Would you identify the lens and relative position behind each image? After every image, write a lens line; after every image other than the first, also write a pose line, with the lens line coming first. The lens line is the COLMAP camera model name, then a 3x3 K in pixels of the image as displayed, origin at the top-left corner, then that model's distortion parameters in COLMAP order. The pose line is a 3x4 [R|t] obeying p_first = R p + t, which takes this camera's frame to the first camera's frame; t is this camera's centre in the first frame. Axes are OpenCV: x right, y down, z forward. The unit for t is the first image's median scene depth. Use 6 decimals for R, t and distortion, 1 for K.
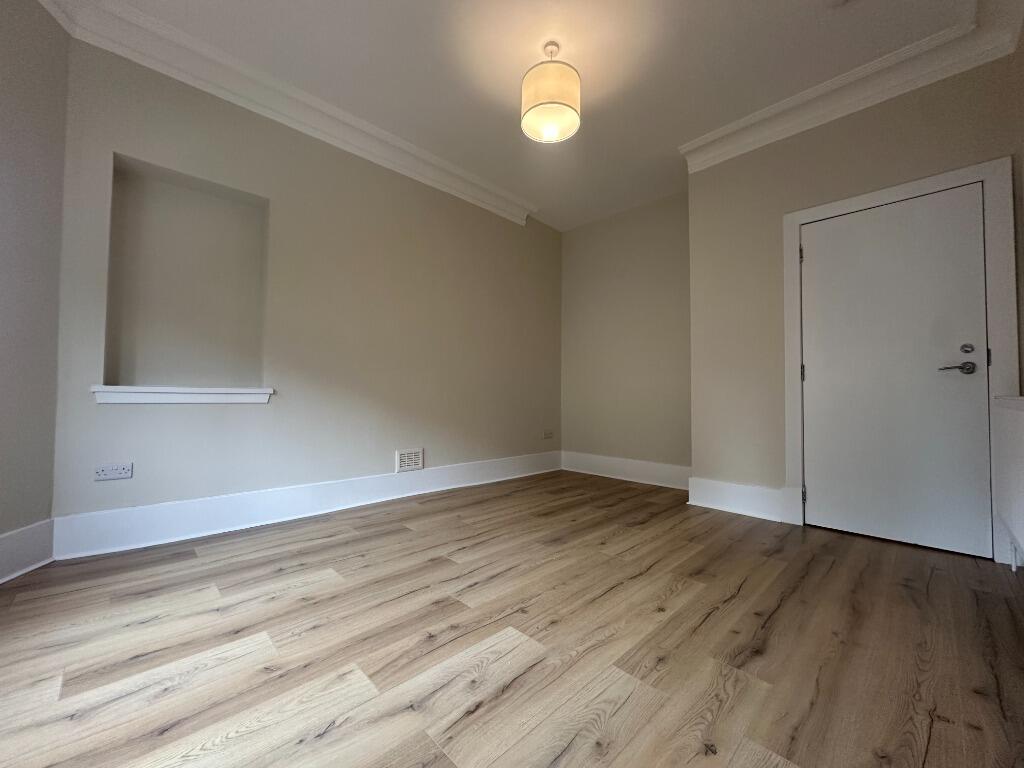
lens RADIAL K [[411.8, 0, 512.5], [0, 411.8, 385.3], [0, 0, 1]] dist [-0.000600, 0.000011]
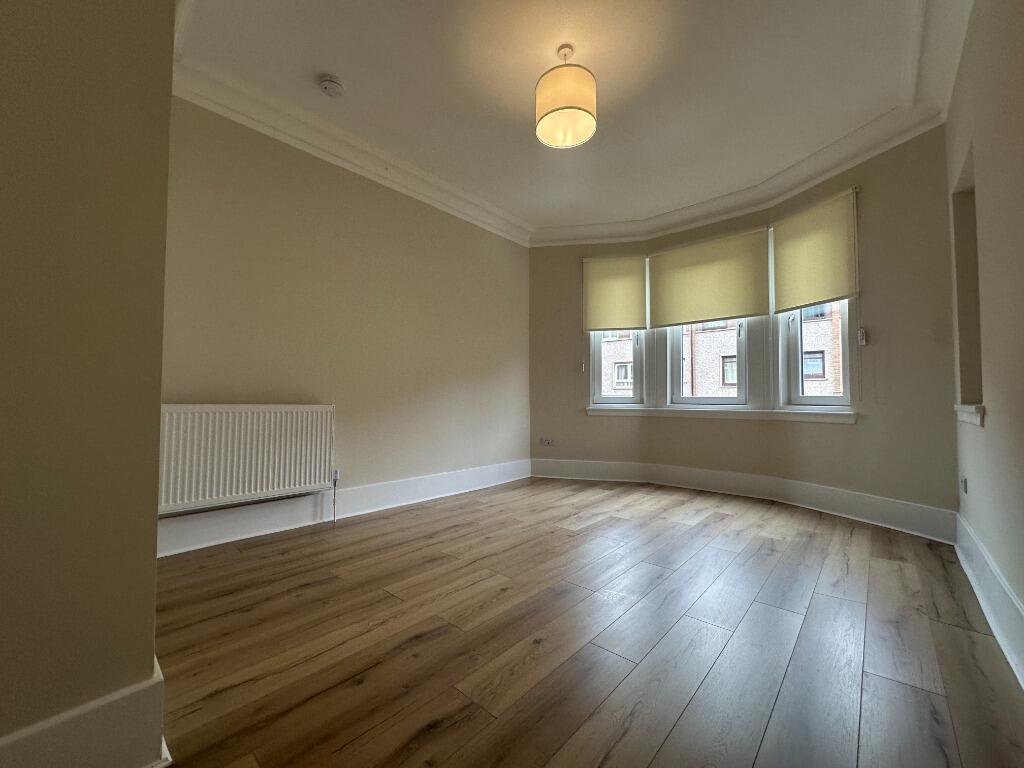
lens RADIAL K [[411.8, 0, 511.9], [0, 411.8, 382.5], [0, 0, 1]] dist [-0.000600, 0.000011]
pose [[-0.998022, -0.014631, -0.061144, 0.299584], [-0.010749, 0.997934, -0.063337, 0.025907], [0.061945, -0.062555, -0.996117, 2.131754]]
